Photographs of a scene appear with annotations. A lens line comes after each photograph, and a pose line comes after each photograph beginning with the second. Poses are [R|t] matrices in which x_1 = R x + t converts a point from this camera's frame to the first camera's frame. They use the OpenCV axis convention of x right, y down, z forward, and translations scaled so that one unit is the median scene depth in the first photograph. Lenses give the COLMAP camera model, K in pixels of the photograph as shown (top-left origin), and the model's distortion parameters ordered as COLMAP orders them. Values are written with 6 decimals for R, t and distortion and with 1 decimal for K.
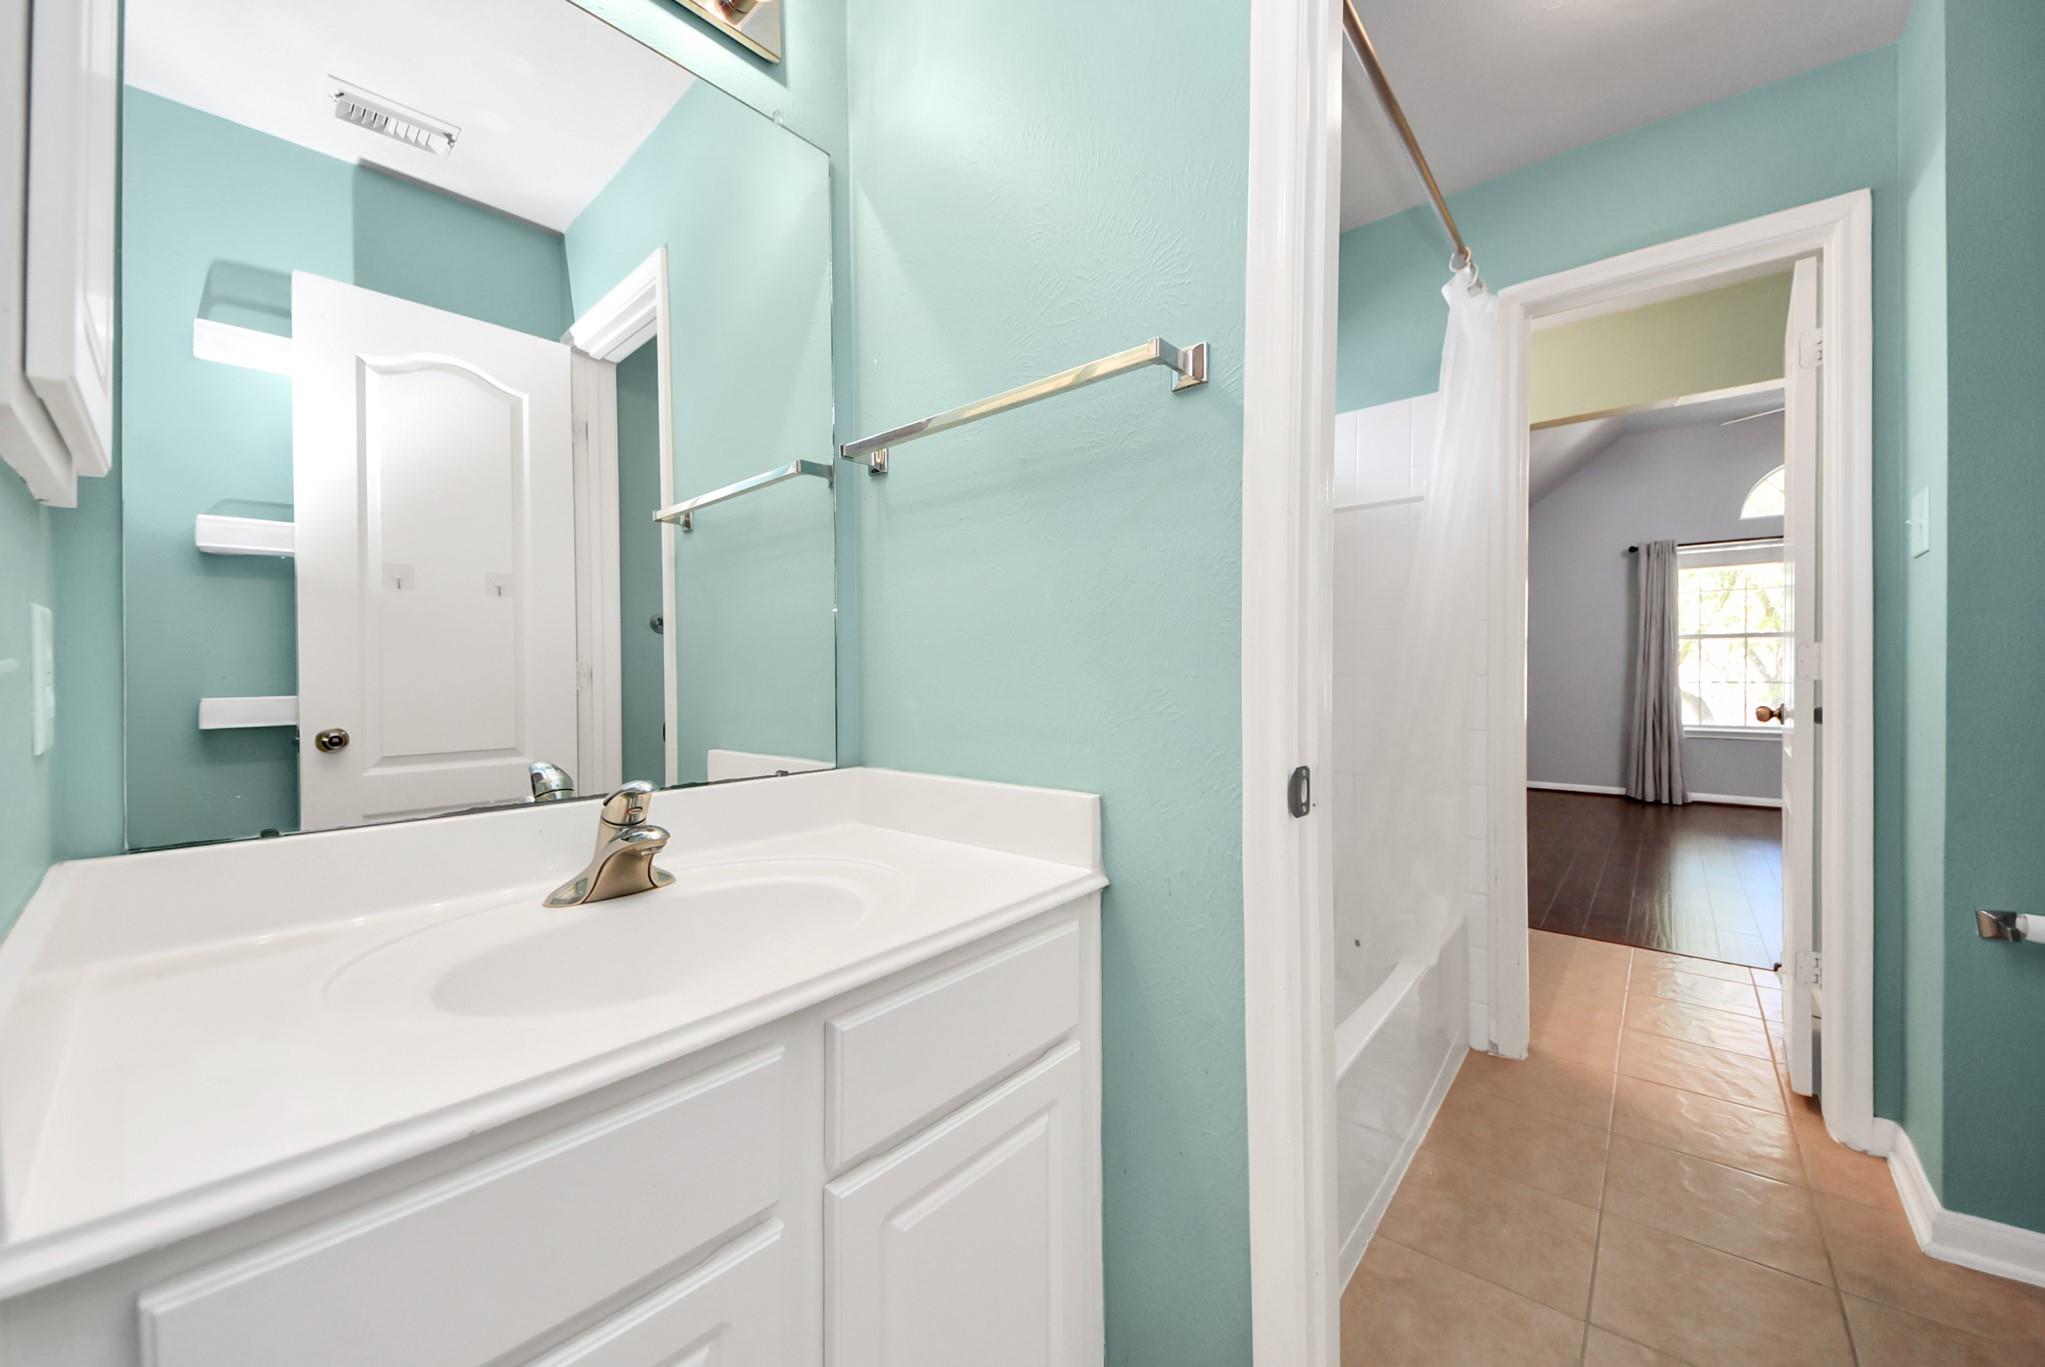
lens RADIAL K [[742.0, 0, 1022.5], [0, 742.0, 683.5], [0, 0, 1]] dist [-0.001182, -0.000112]
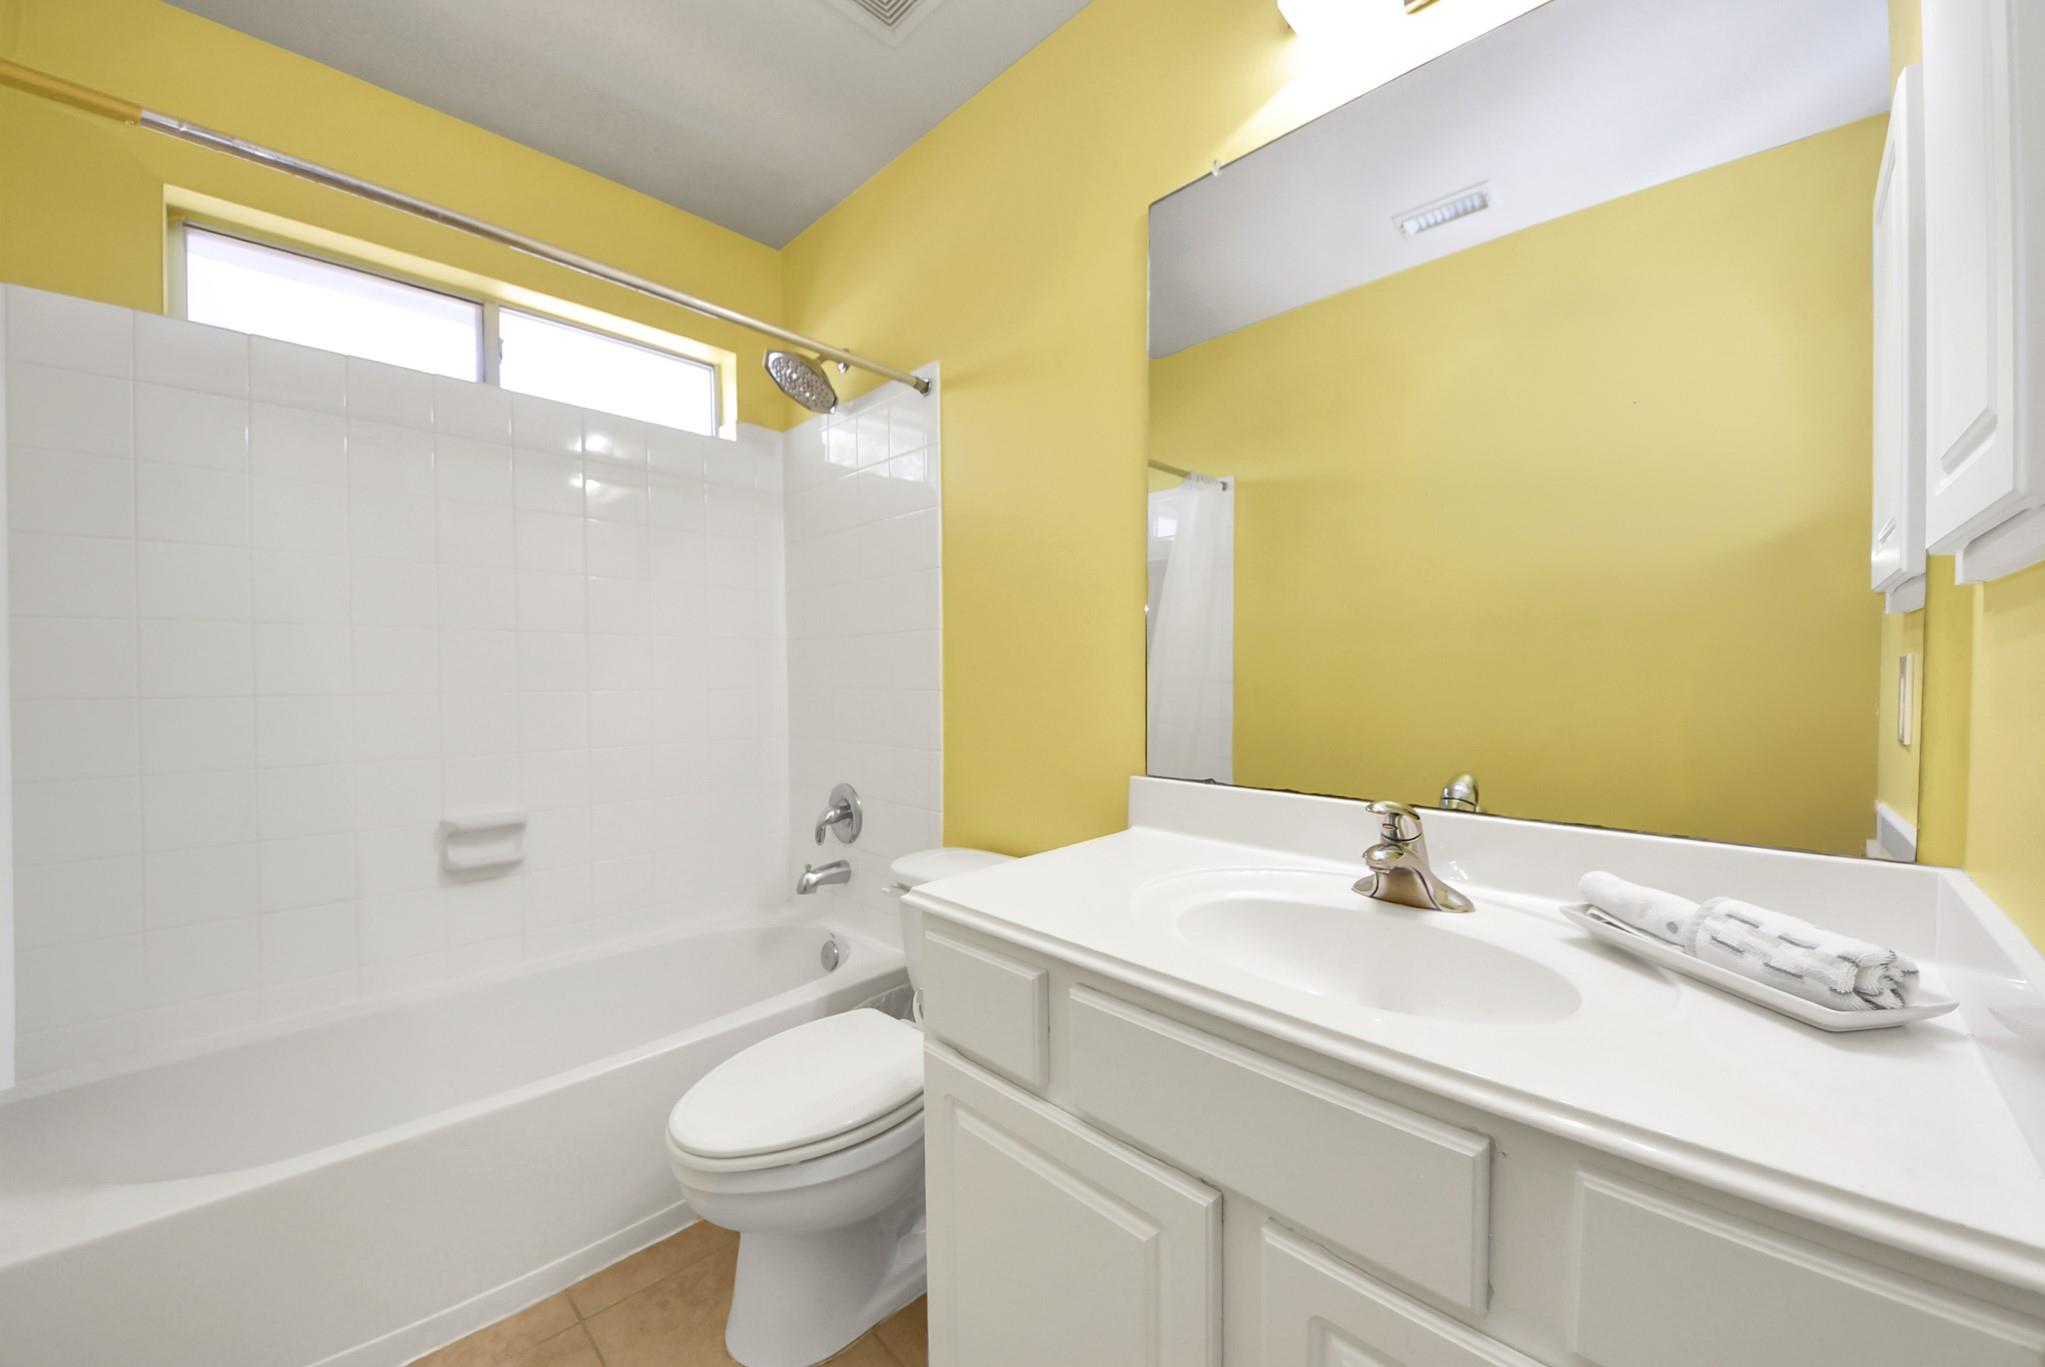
lens RADIAL K [[742.0, 0, 1022.5], [0, 742.0, 683.5], [0, 0, 1]] dist [-0.001182, -0.000112]
pose [[-0.027534, 0.024254, -0.999327, 0.596972], [-0.001020, 0.999704, 0.024292, -0.056401], [0.999620, 0.001689, -0.027501, 0.574407]]
